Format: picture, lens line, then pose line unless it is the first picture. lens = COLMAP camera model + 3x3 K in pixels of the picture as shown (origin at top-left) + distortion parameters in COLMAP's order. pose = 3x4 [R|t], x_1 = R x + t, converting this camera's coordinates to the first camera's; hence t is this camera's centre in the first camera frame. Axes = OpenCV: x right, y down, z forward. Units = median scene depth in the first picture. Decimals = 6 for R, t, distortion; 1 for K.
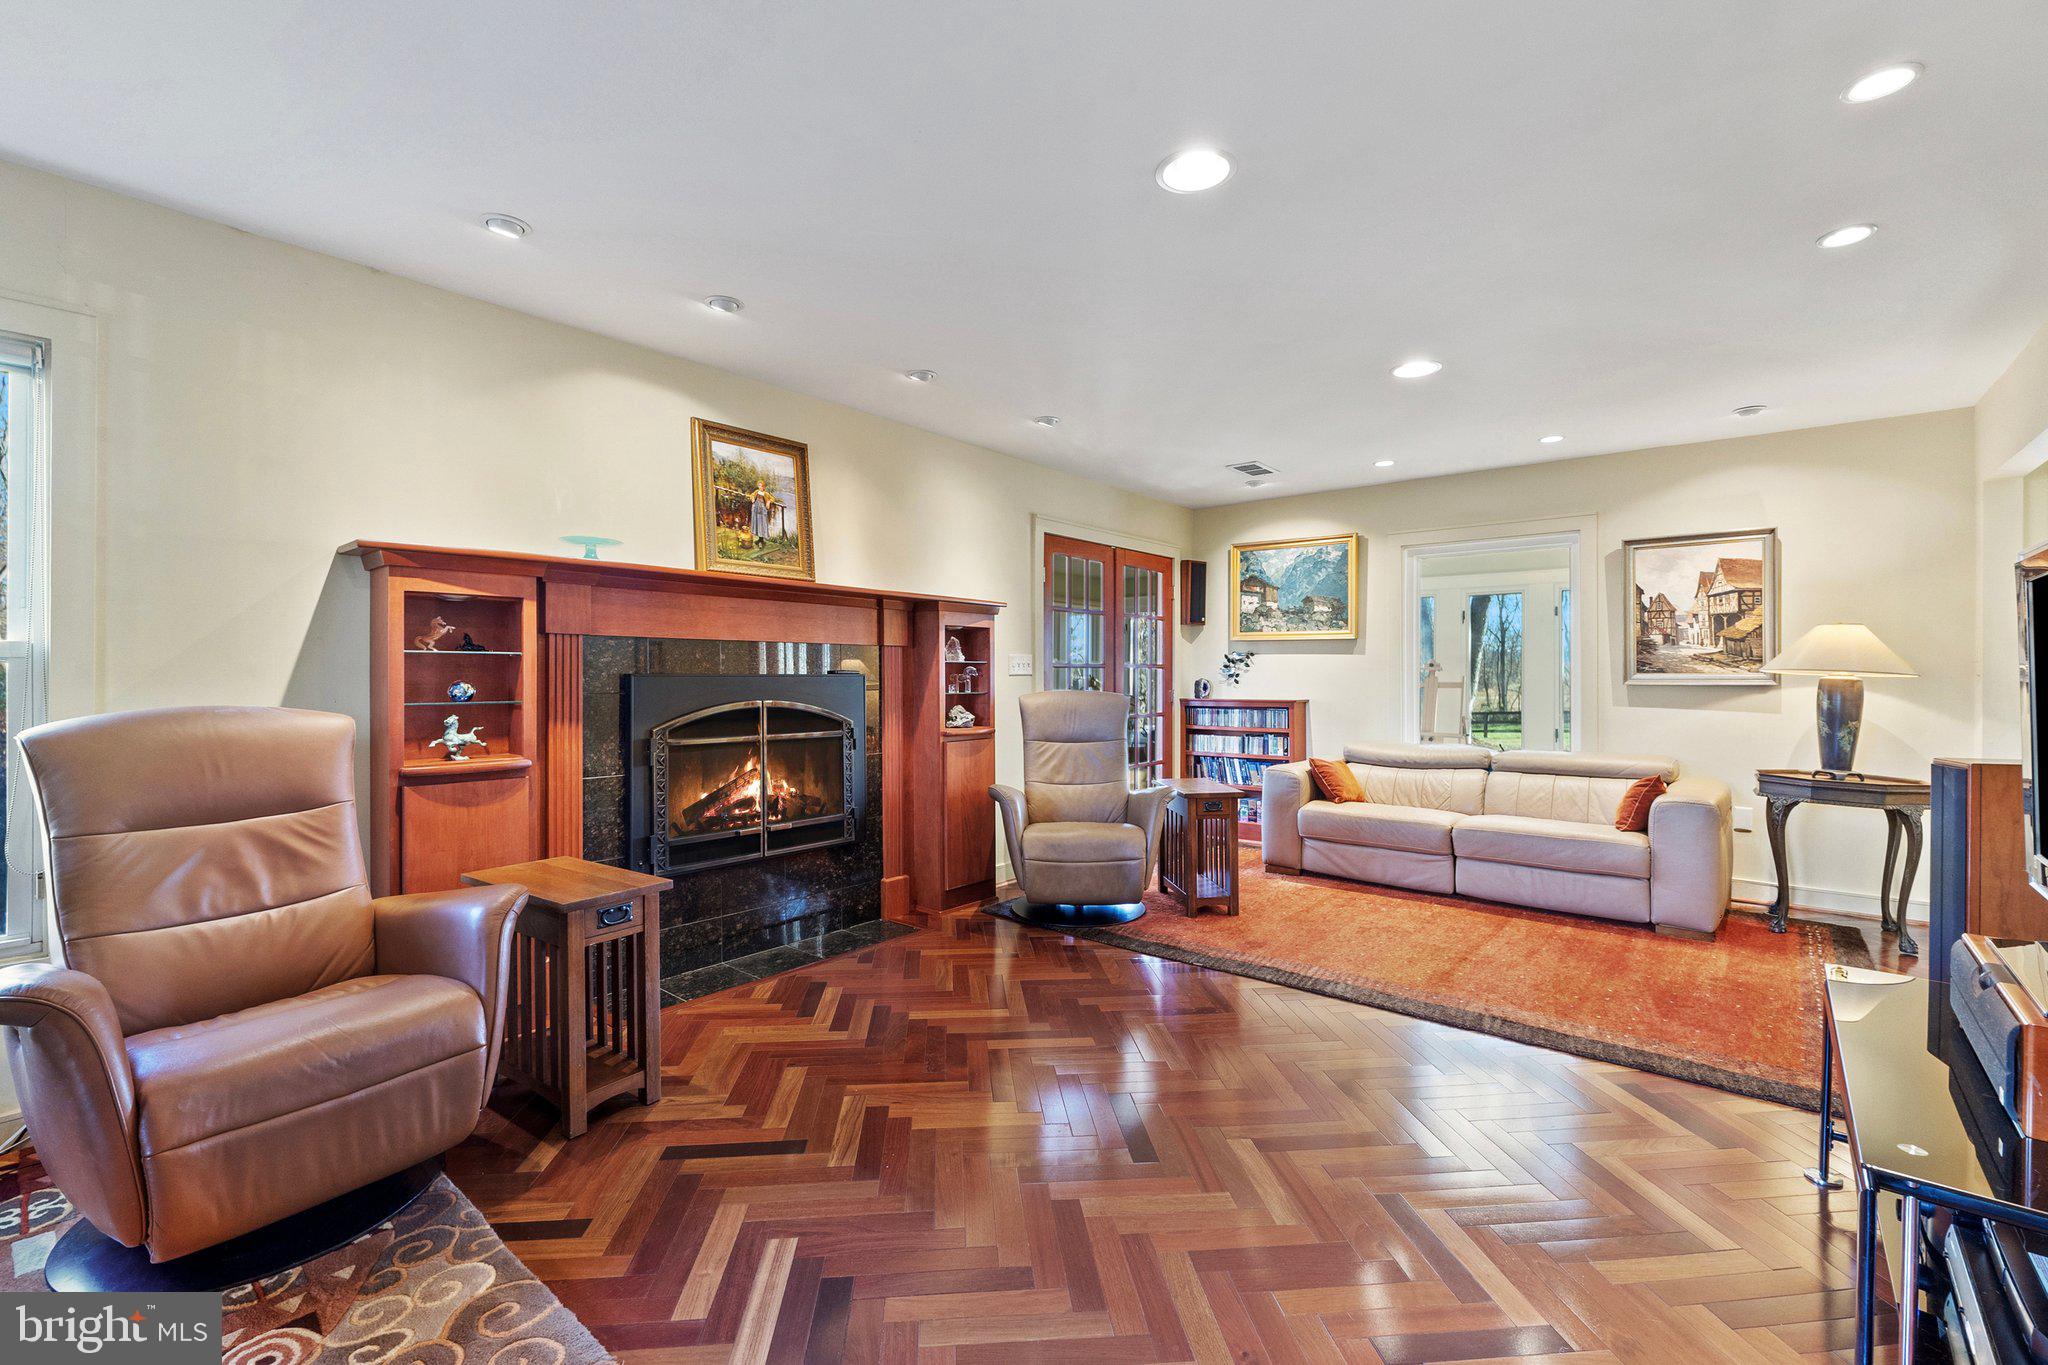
lens RADIAL K [[845.6, 0, 1035.2], [0, 845.6, 700.5], [0, 0, 1]] dist [-0.001190, -0.000281]
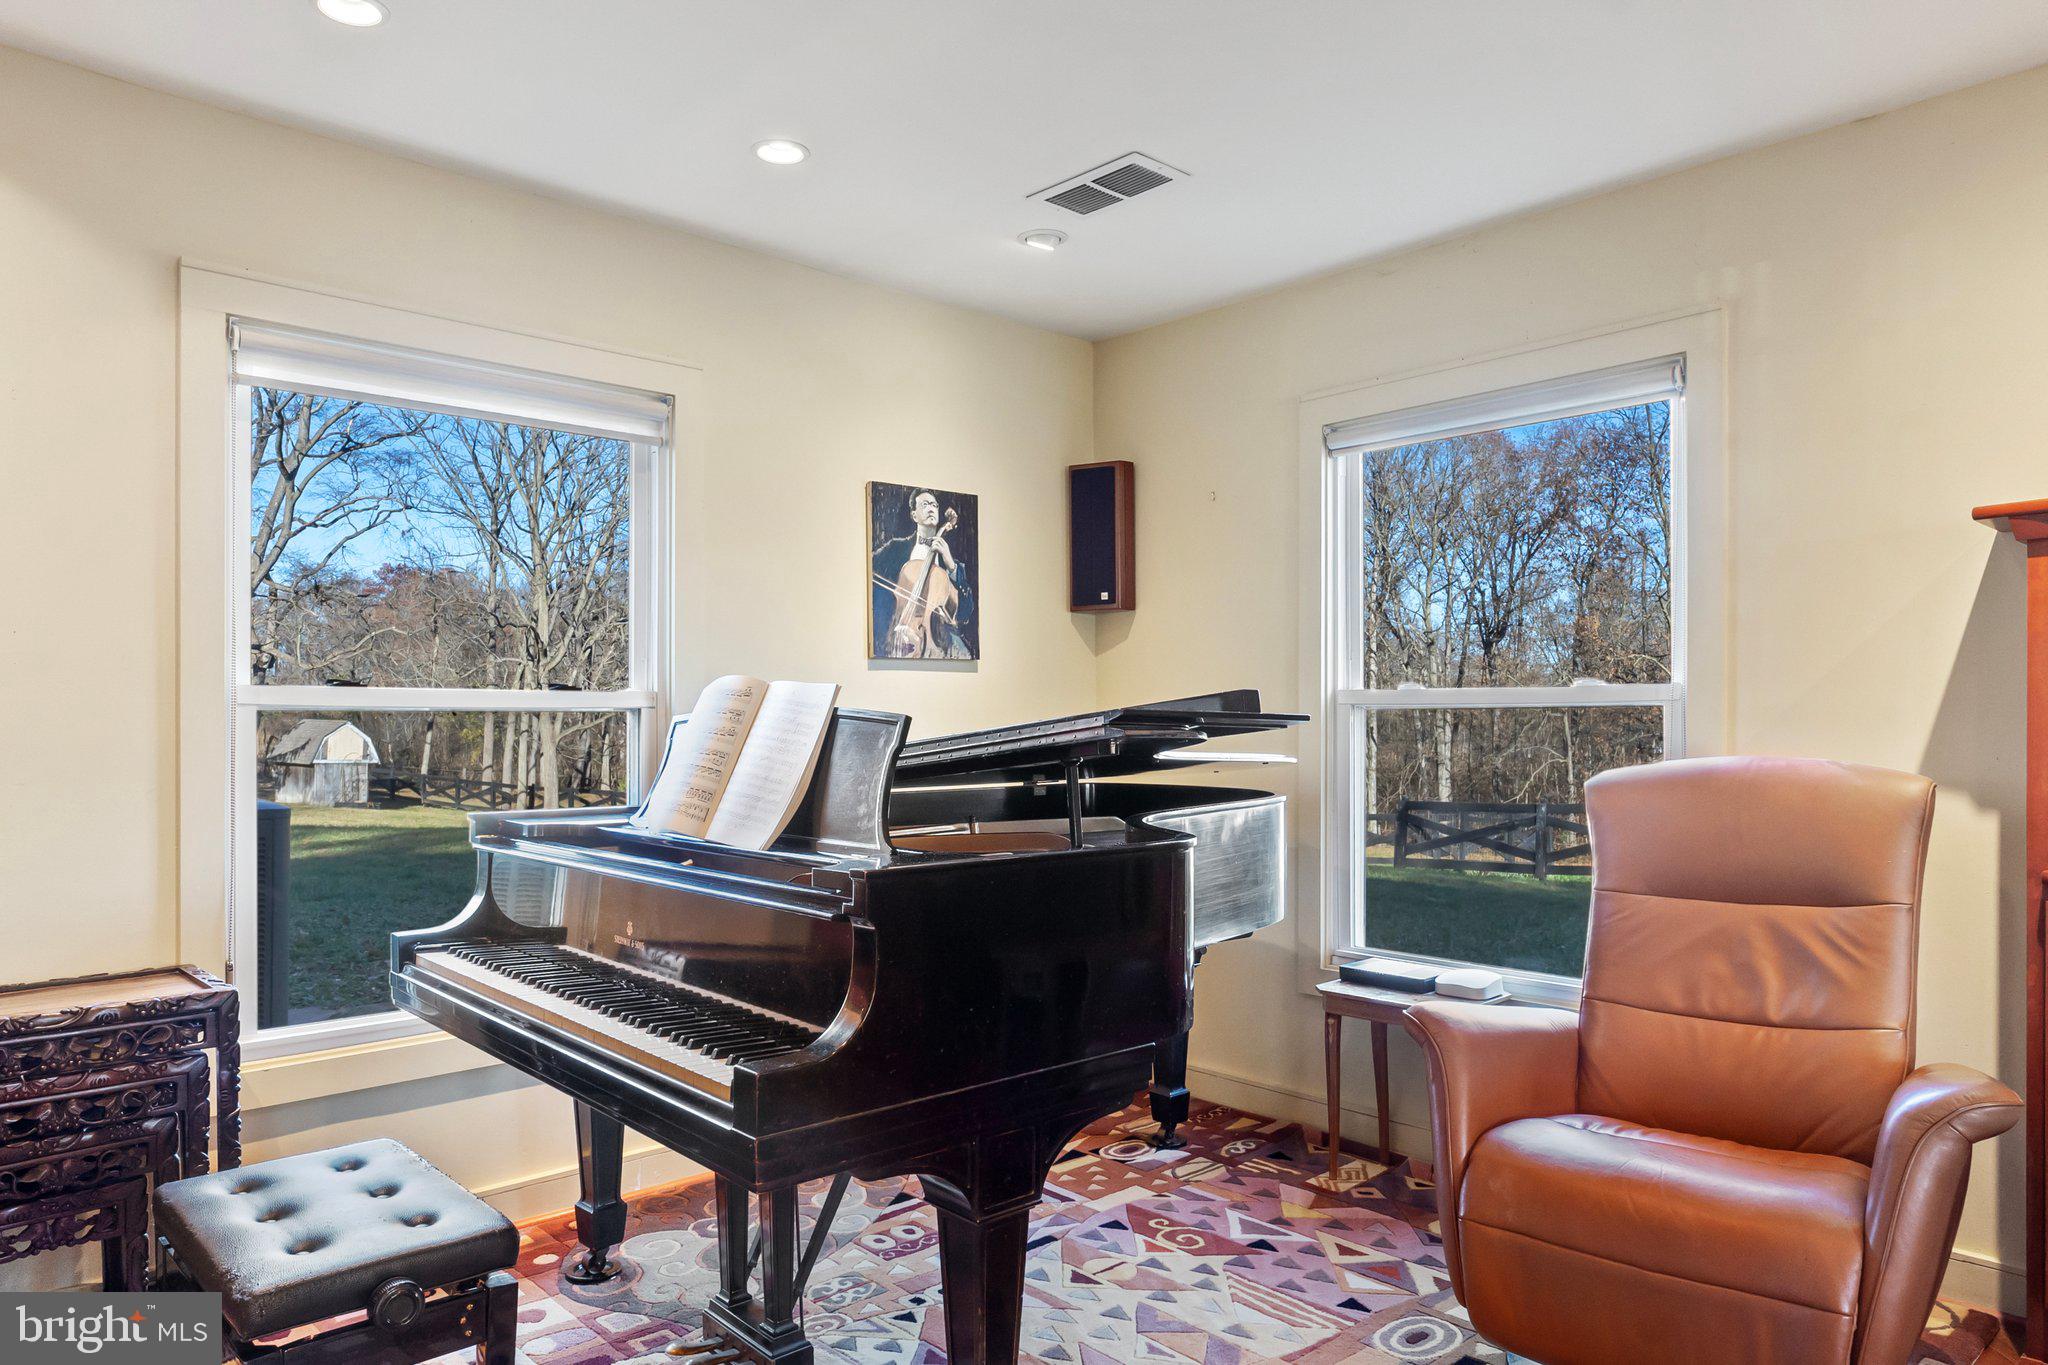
lens RADIAL K [[1329.9, 0, 1024.6], [0, 1329.9, 705.2], [0, 0, 1]] dist [0.002534, 0.001256]
pose [[-0.129991, -0.003308, -0.991510, 0.227061], [-0.021010, 0.999779, -0.000581, -0.015156], [0.991292, 0.020756, -0.130032, 0.295605]]
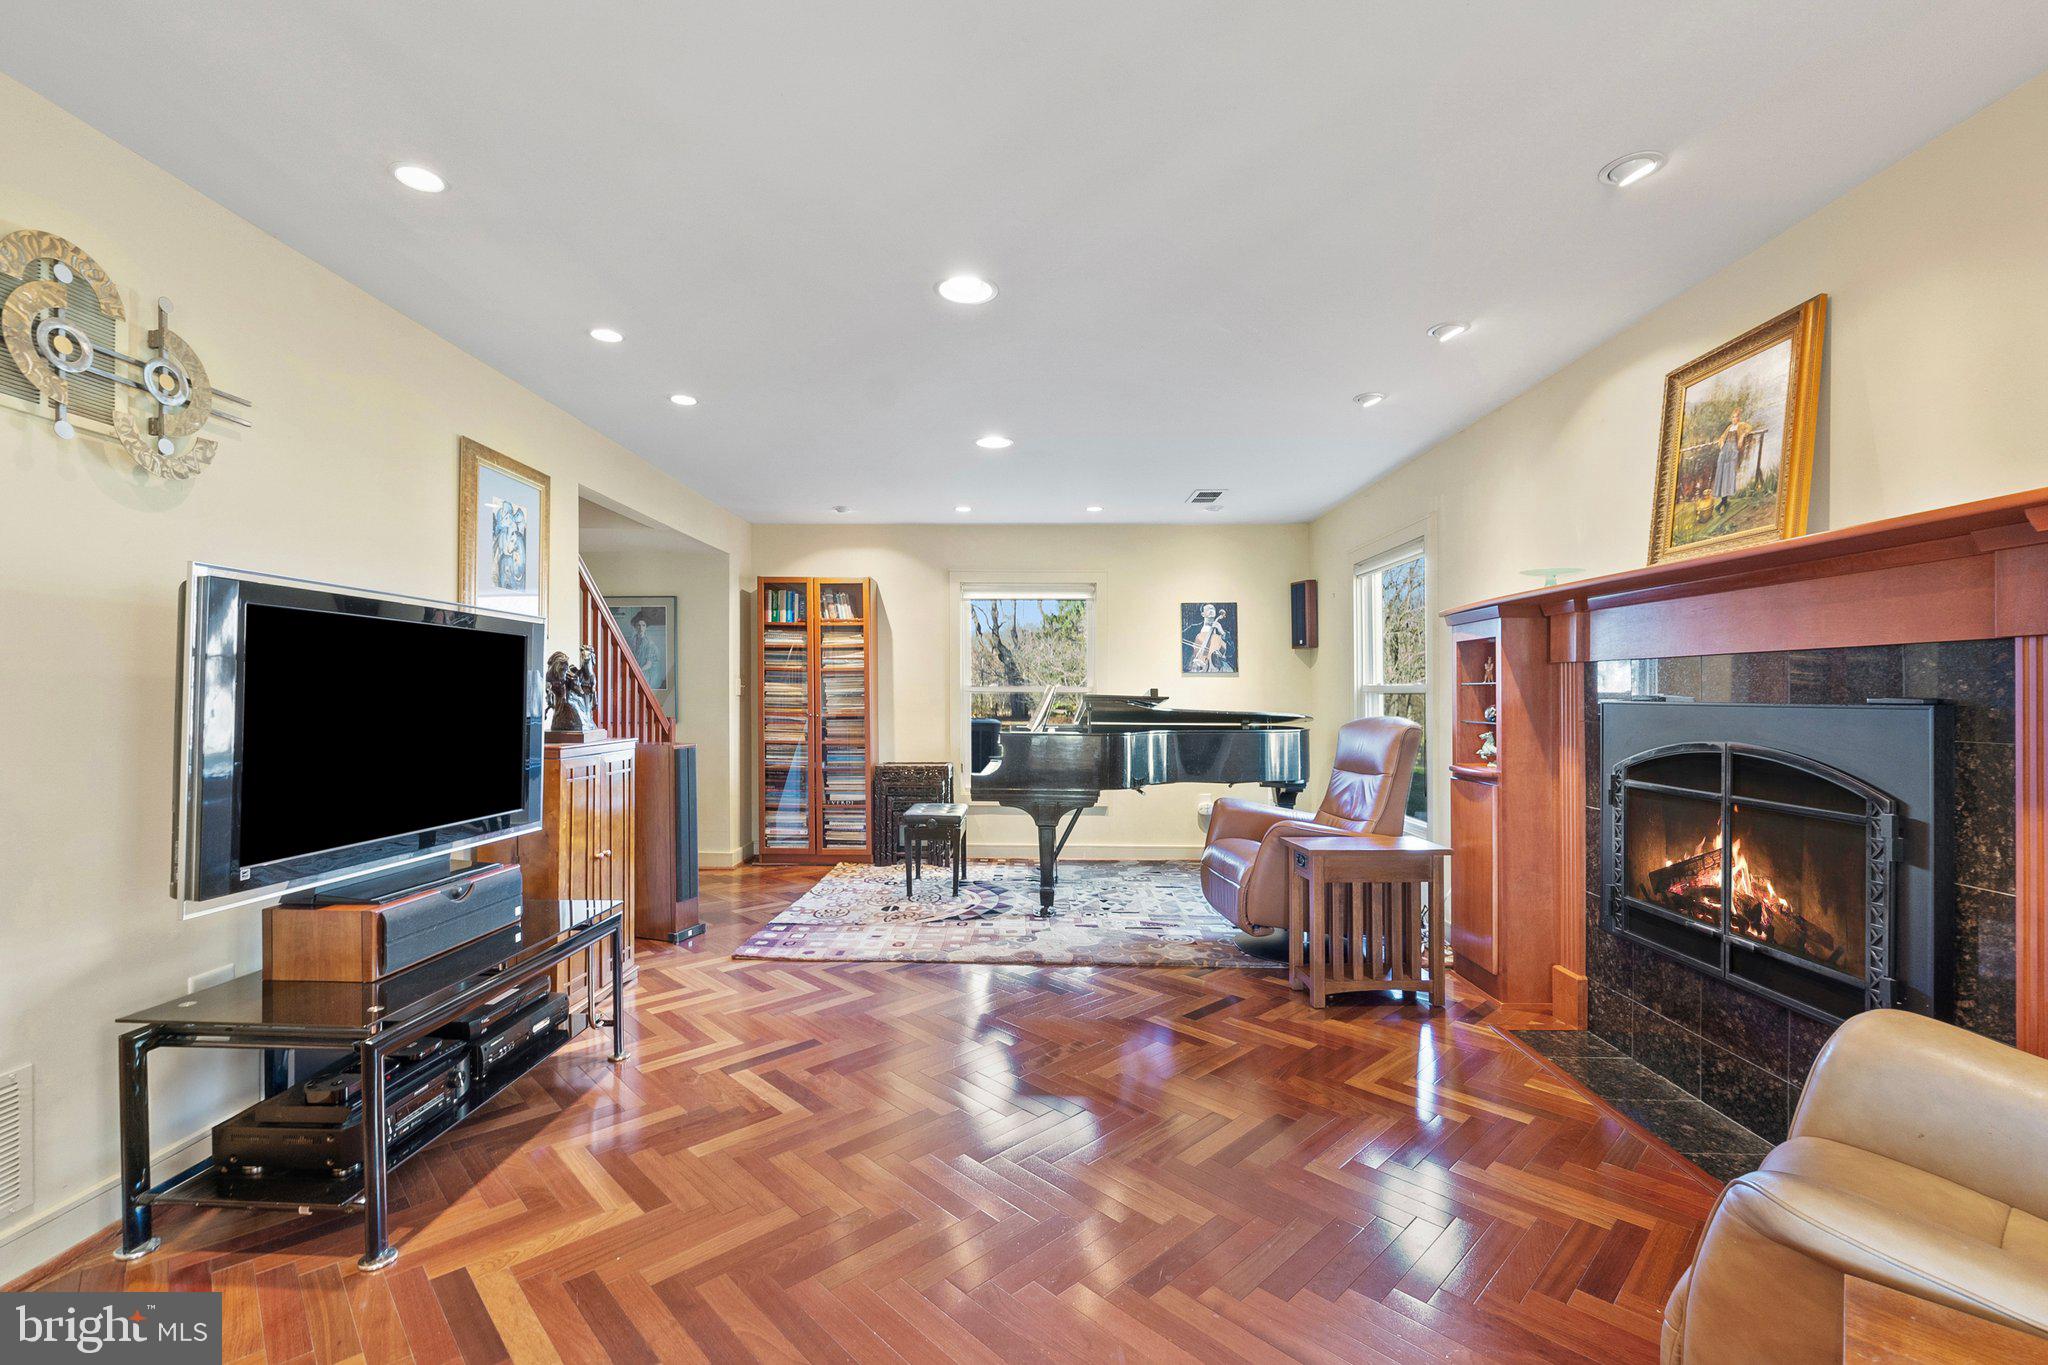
lens RADIAL K [[888.8, 0, 1020.2], [0, 888.8, 693.0], [0, 0, 1]] dist [-0.002921, -0.000696]
pose [[-0.785430, 0.001678, -0.618948, 0.571832], [-0.018001, 0.999511, 0.025552, -0.051409], [0.618688, 0.031211, -0.785016, 1.288816]]
